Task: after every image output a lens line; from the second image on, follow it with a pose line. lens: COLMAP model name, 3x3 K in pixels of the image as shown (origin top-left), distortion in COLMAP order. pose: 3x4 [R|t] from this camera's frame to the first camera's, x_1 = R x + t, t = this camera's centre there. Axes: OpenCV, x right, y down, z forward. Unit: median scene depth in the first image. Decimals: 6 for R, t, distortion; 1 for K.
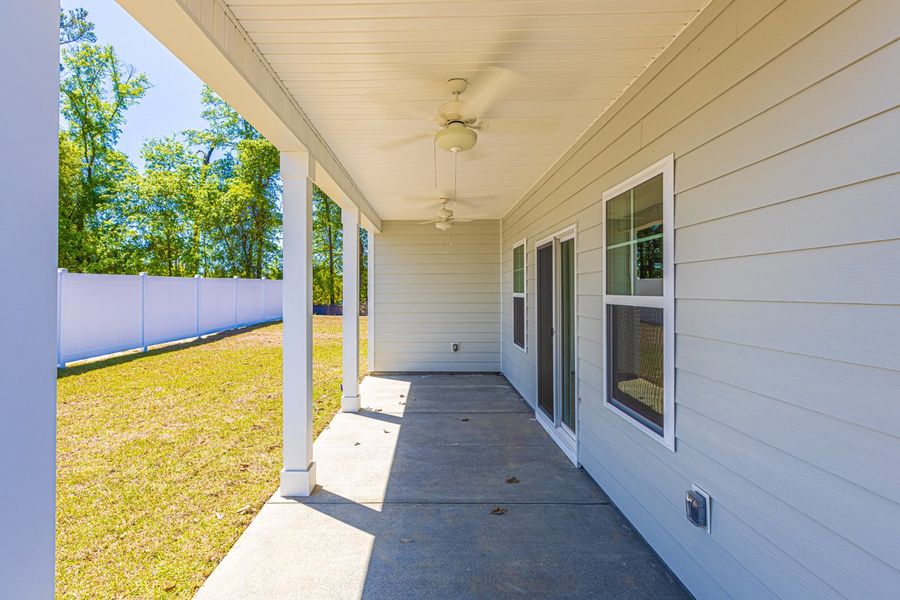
lens RADIAL K [[433.0, 0, 448.4], [0, 433.0, 285.7], [0, 0, 1]] dist [-0.001514, 0.000230]
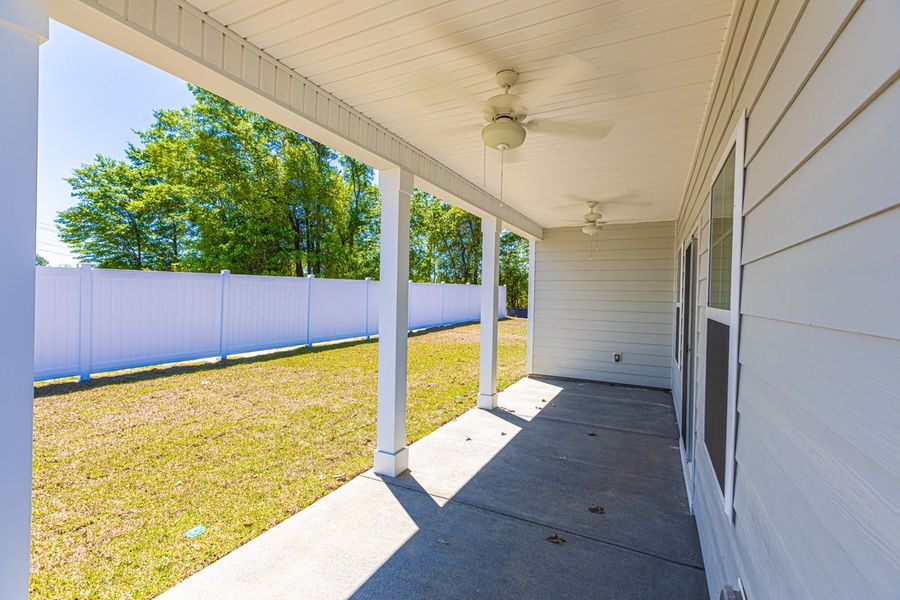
lens RADIAL K [[405.7, 0, 451.5], [0, 405.7, 295.2], [0, 0, 1]] dist [-0.001056, 0.000127]
pose [[0.899865, 0.023954, -0.435510, 0.191885], [-0.020280, 0.999709, 0.013083, -0.000301], [0.435697, -0.002941, 0.900089, 0.093648]]
